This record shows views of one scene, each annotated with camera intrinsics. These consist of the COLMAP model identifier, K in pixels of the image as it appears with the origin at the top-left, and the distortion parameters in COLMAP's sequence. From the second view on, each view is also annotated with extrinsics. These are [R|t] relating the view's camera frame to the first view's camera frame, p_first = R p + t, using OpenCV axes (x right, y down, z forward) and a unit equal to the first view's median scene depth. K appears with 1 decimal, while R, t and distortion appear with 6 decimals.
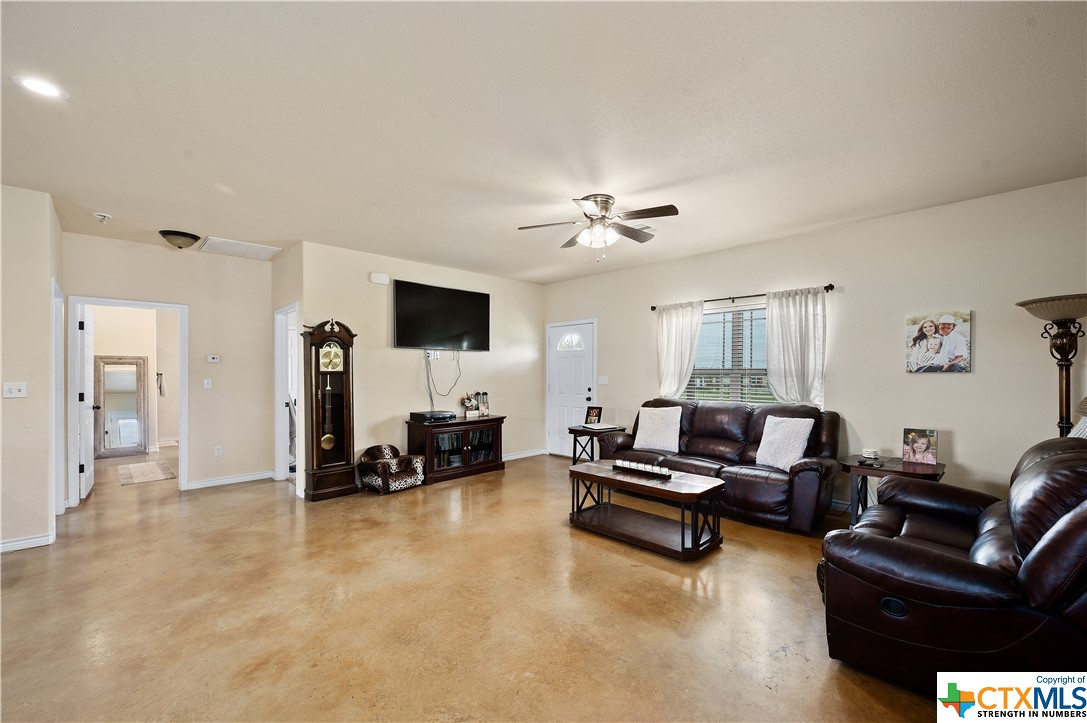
lens RADIAL K [[433.9, 0, 551.1], [0, 433.9, 368.7], [0, 0, 1]] dist [0.000840, -0.002096]
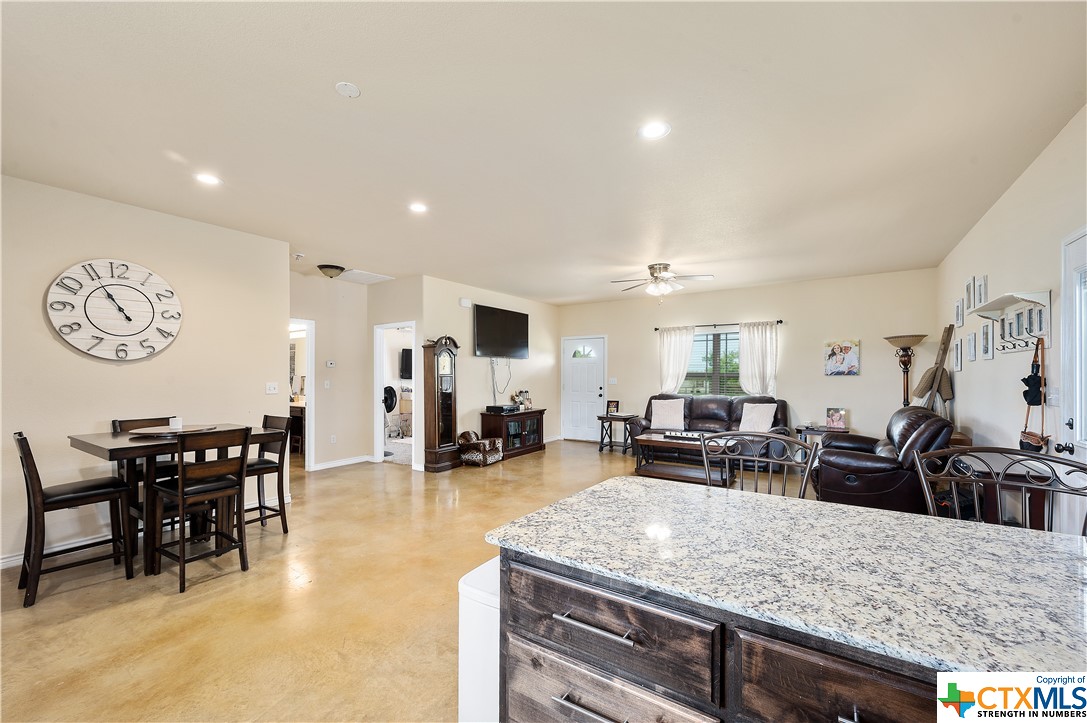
lens RADIAL K [[433.9, 0, 538.3], [0, 433.9, 368.2], [0, 0, 1]] dist [0.000840, -0.002096]
pose [[0.981277, 0.003513, 0.192569, -0.466493], [-0.002054, 0.999968, -0.007774, -0.002665], [-0.192590, 0.007233, 0.981253, -0.340341]]
